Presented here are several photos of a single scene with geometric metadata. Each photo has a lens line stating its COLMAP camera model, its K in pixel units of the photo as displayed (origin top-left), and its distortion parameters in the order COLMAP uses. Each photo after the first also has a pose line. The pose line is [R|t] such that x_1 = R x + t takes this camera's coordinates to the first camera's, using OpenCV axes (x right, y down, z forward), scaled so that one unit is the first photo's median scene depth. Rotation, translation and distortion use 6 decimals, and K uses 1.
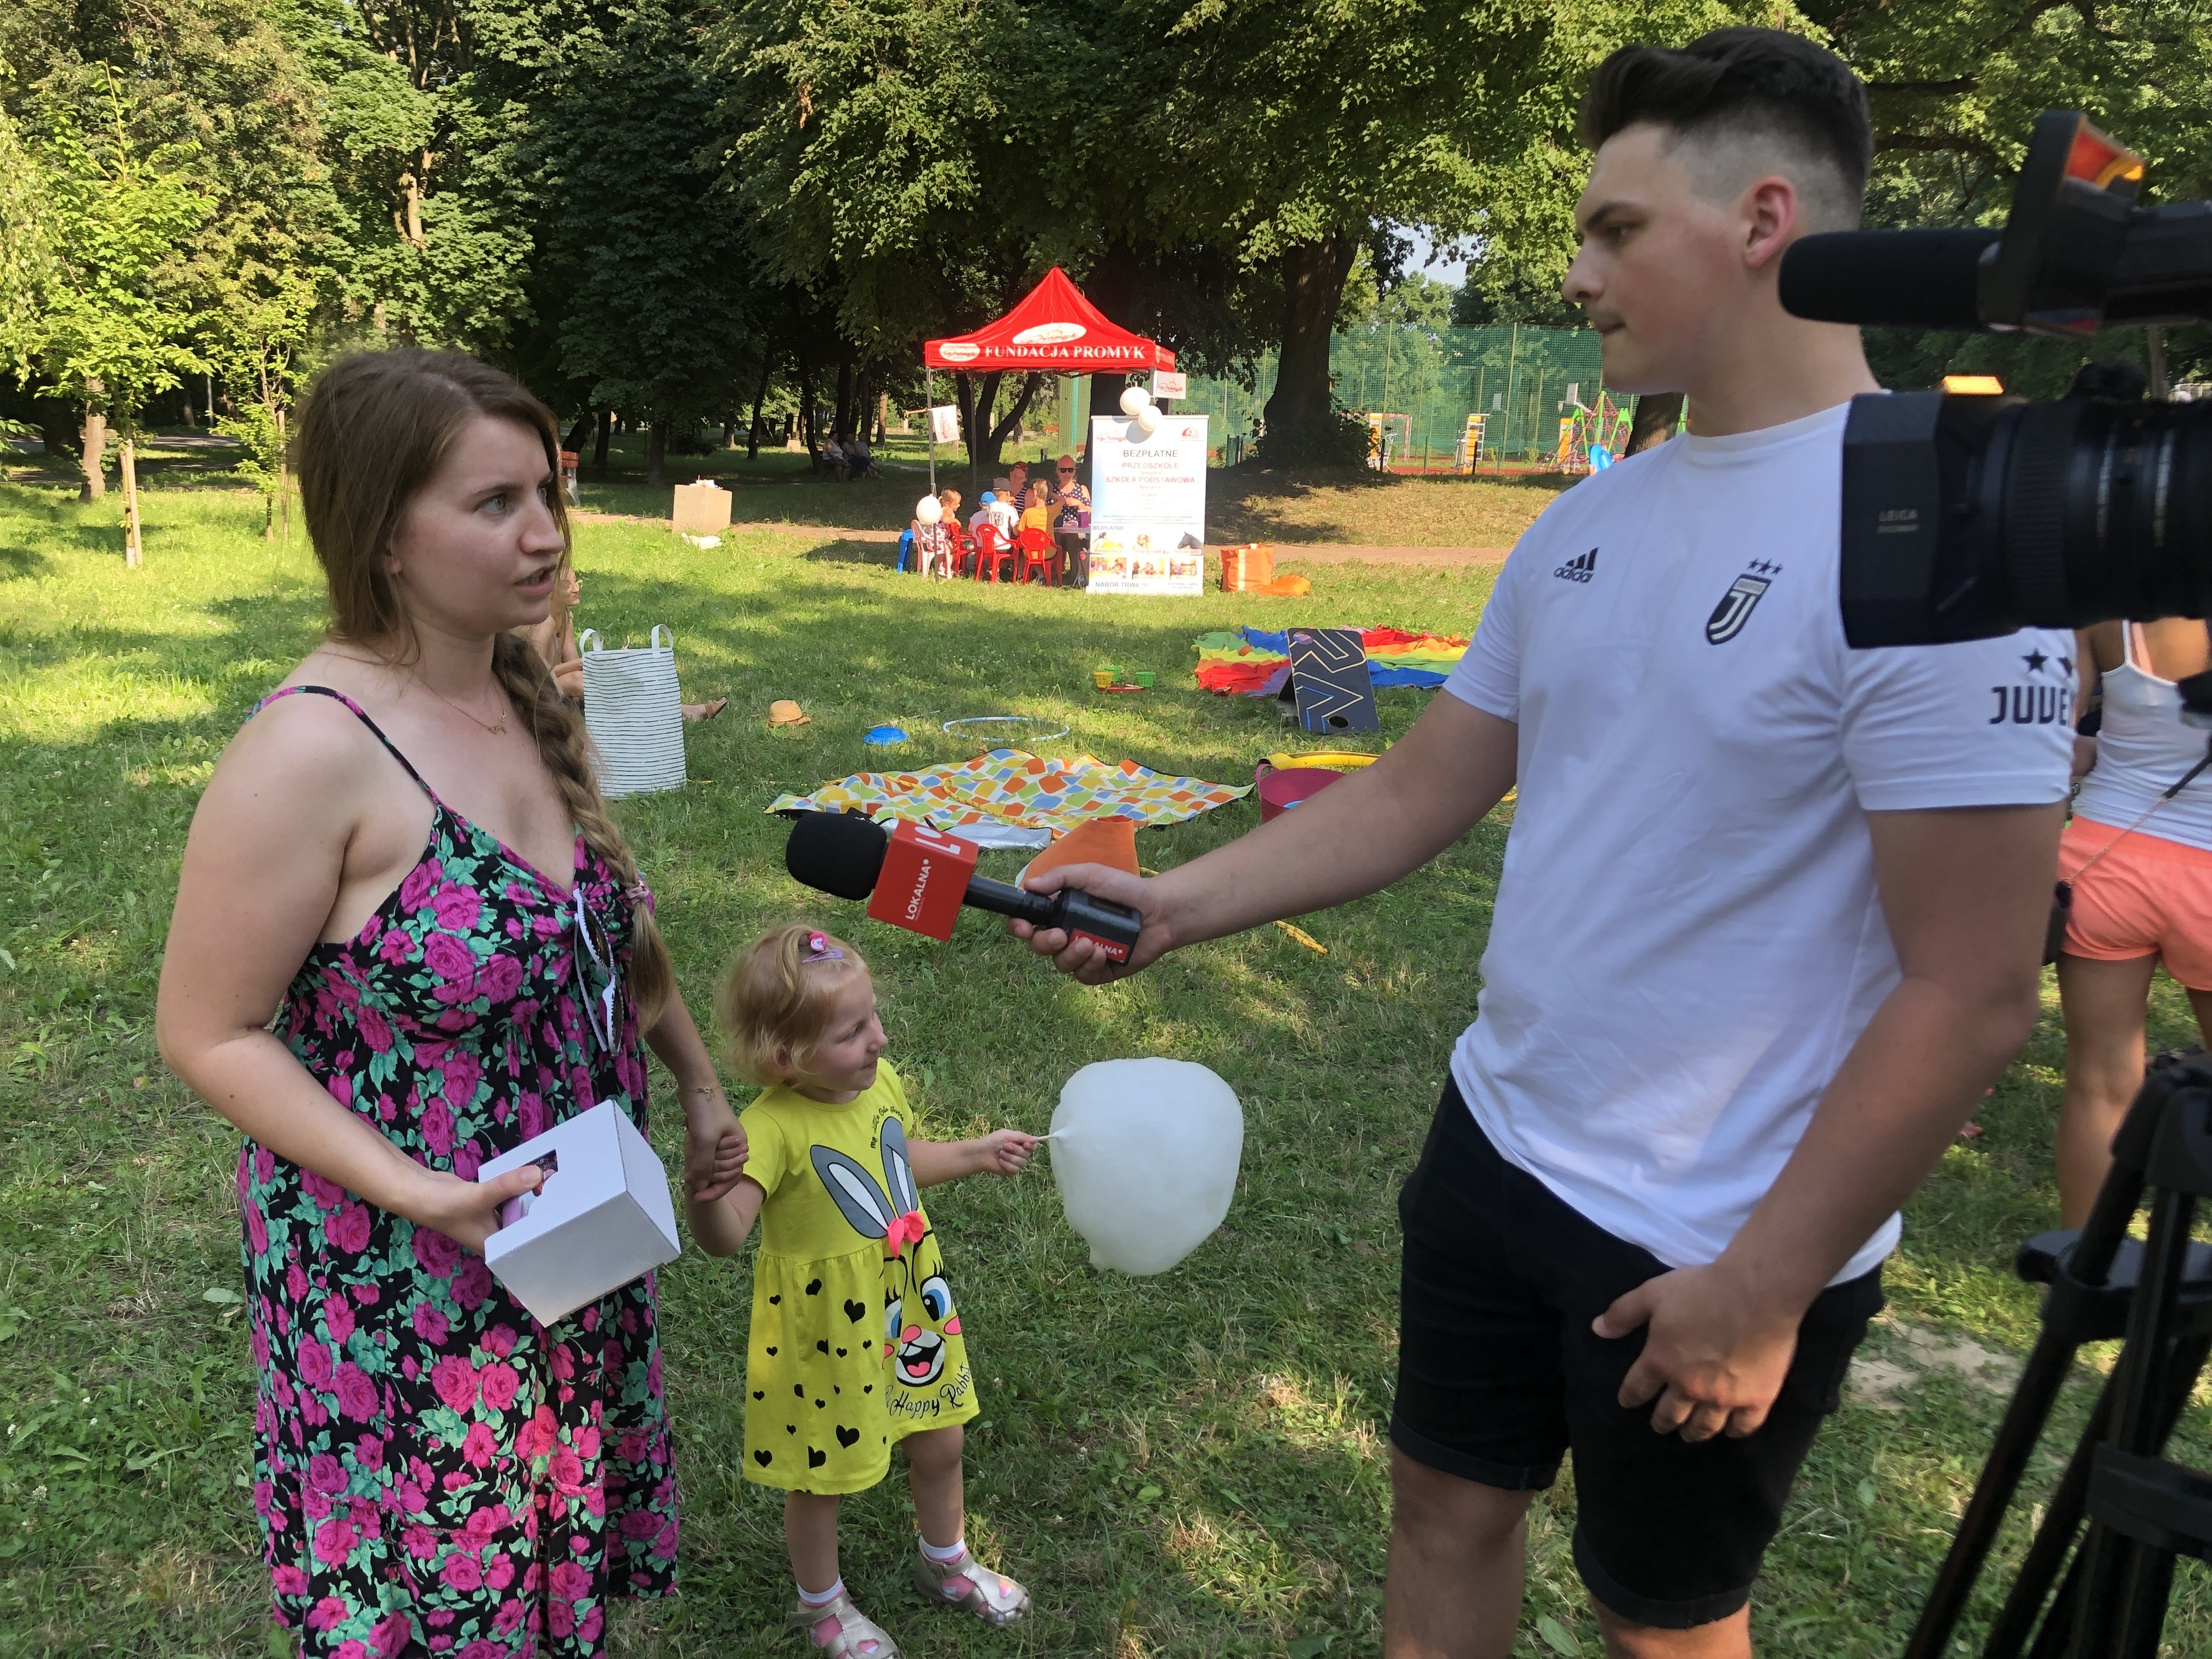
lens RADIAL K [[1768.2, 0, 1074.4], [0, 1768.2, 814.1], [0, 0, 1]] dist [0.002984, 0.001784]
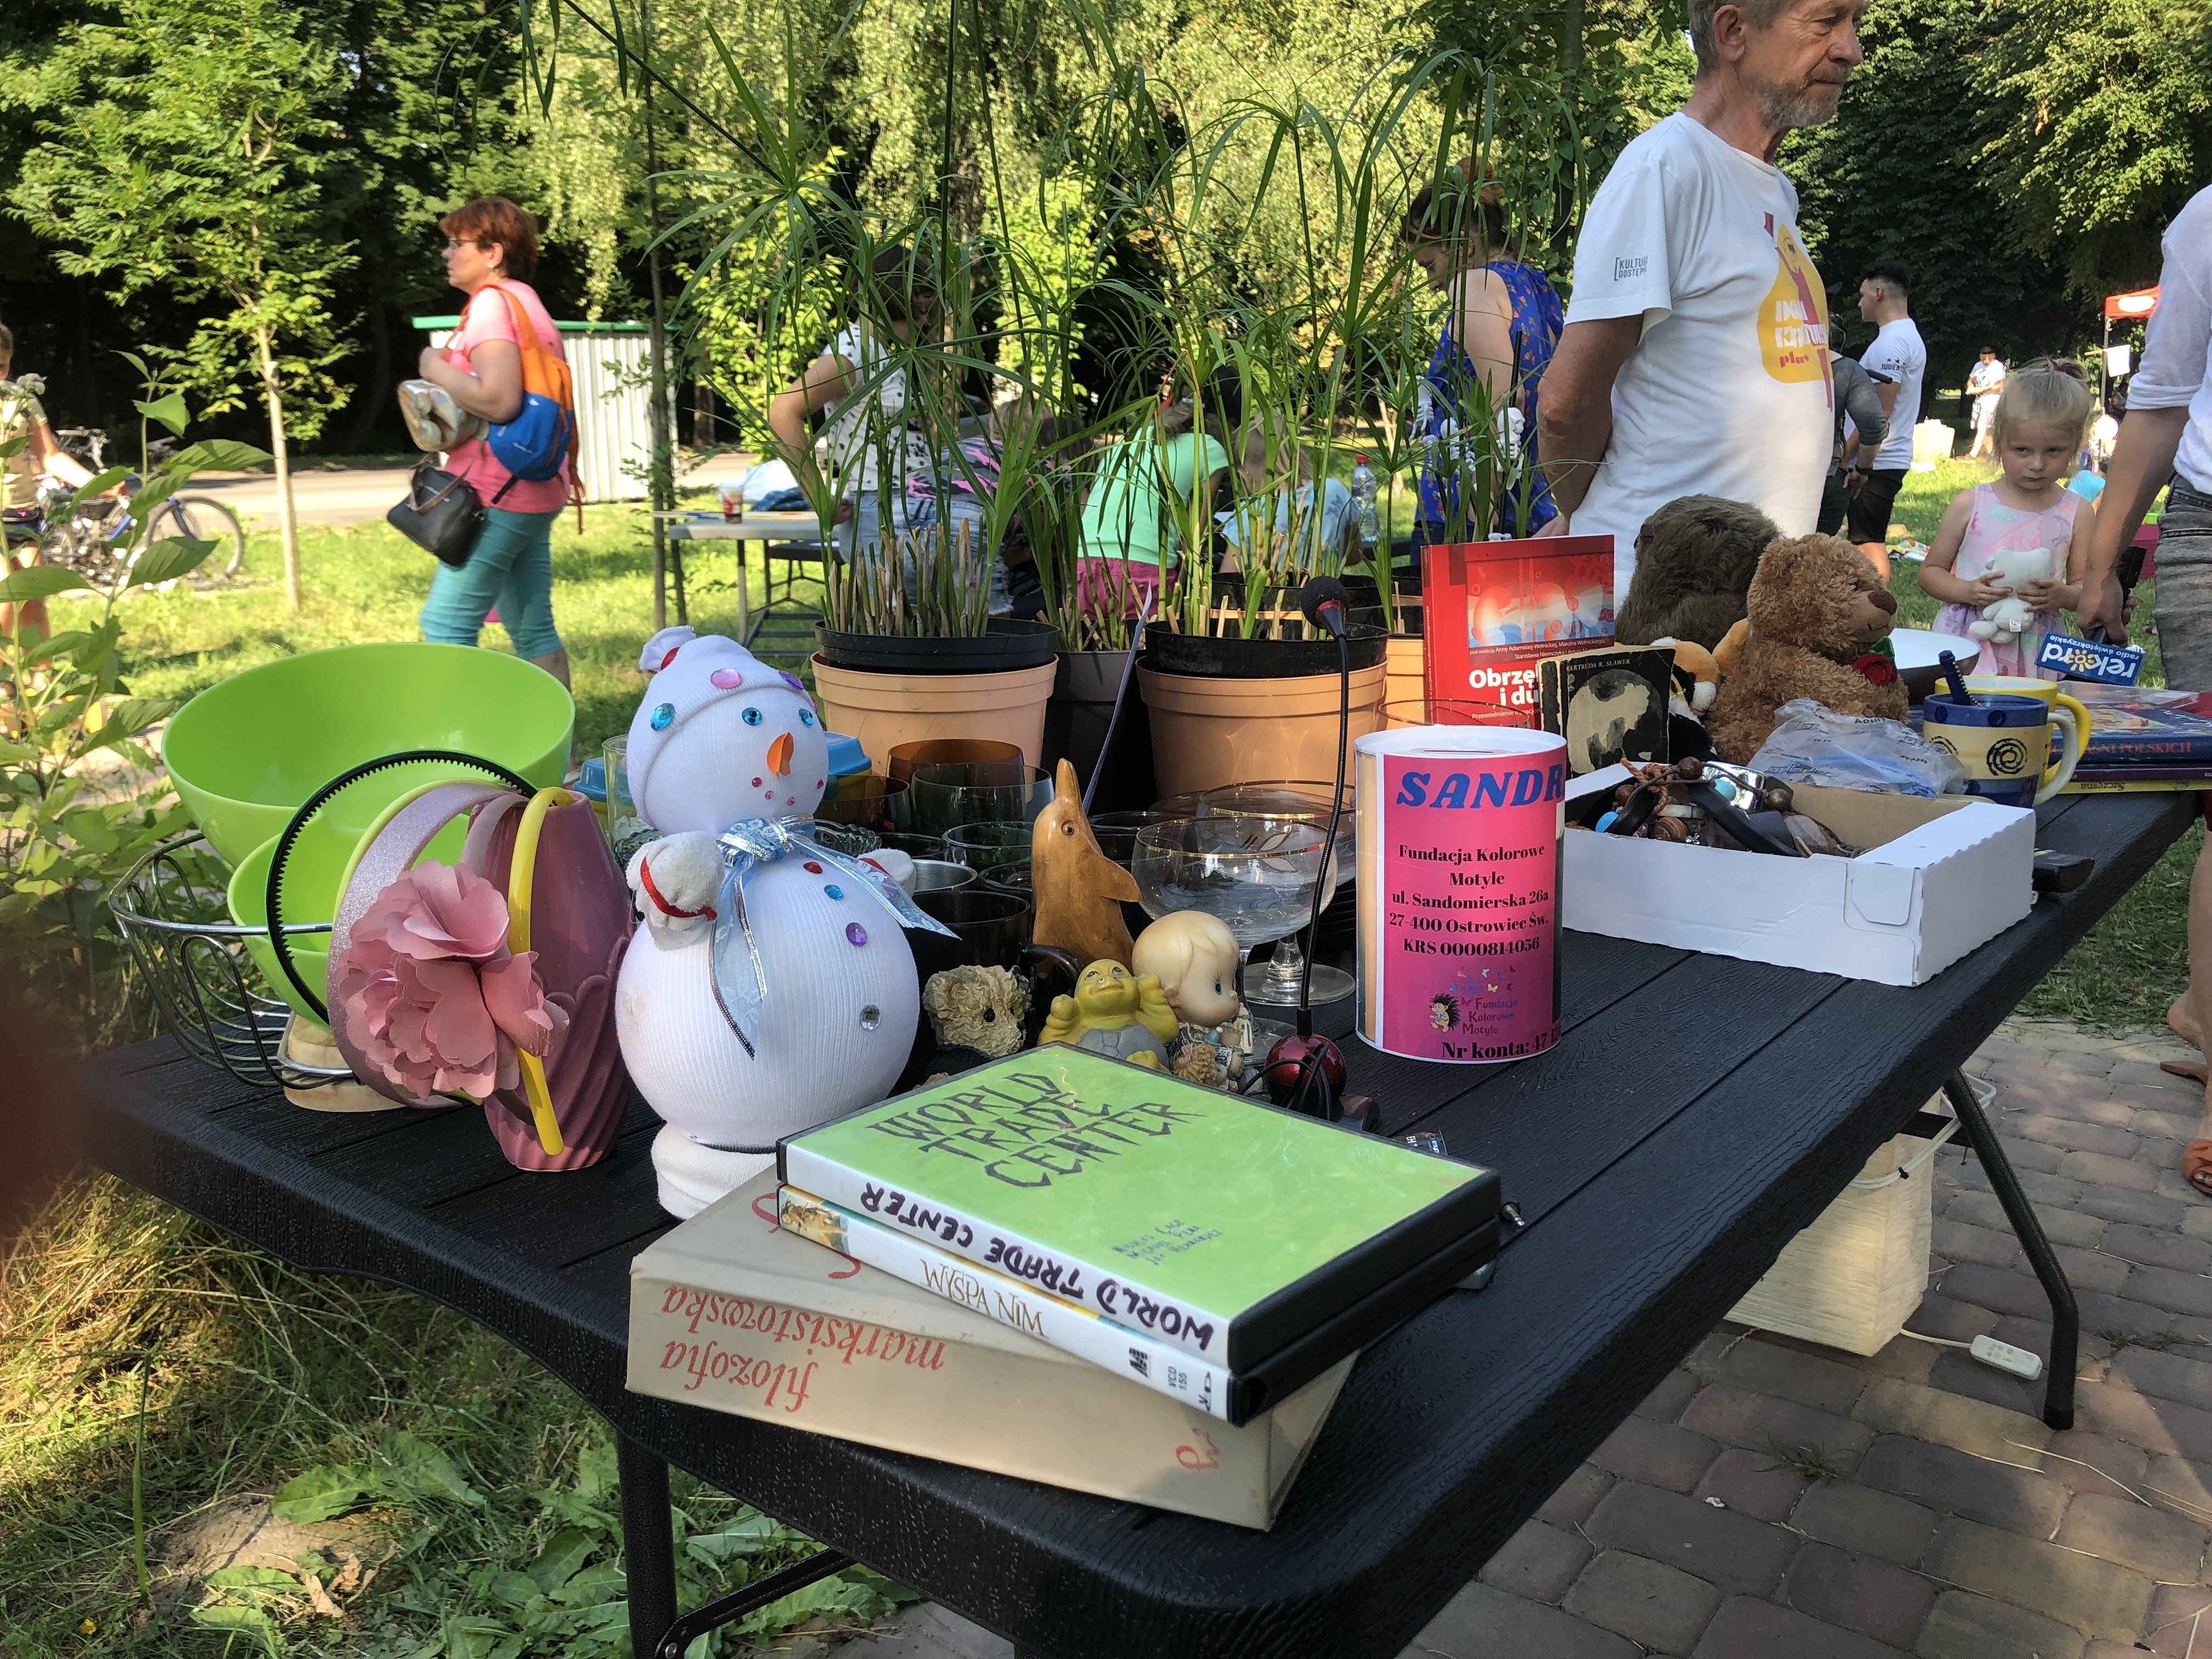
lens RADIAL K [[1768.2, 0, 1074.4], [0, 1768.2, 814.1], [0, 0, 1]] dist [0.002984, 0.001784]
pose [[0.772543, 0.111349, -0.625122, 0.134947], [-0.105106, 0.993348, 0.047045, 0.092247], [0.626202, 0.029360, 0.779108, -0.343159]]
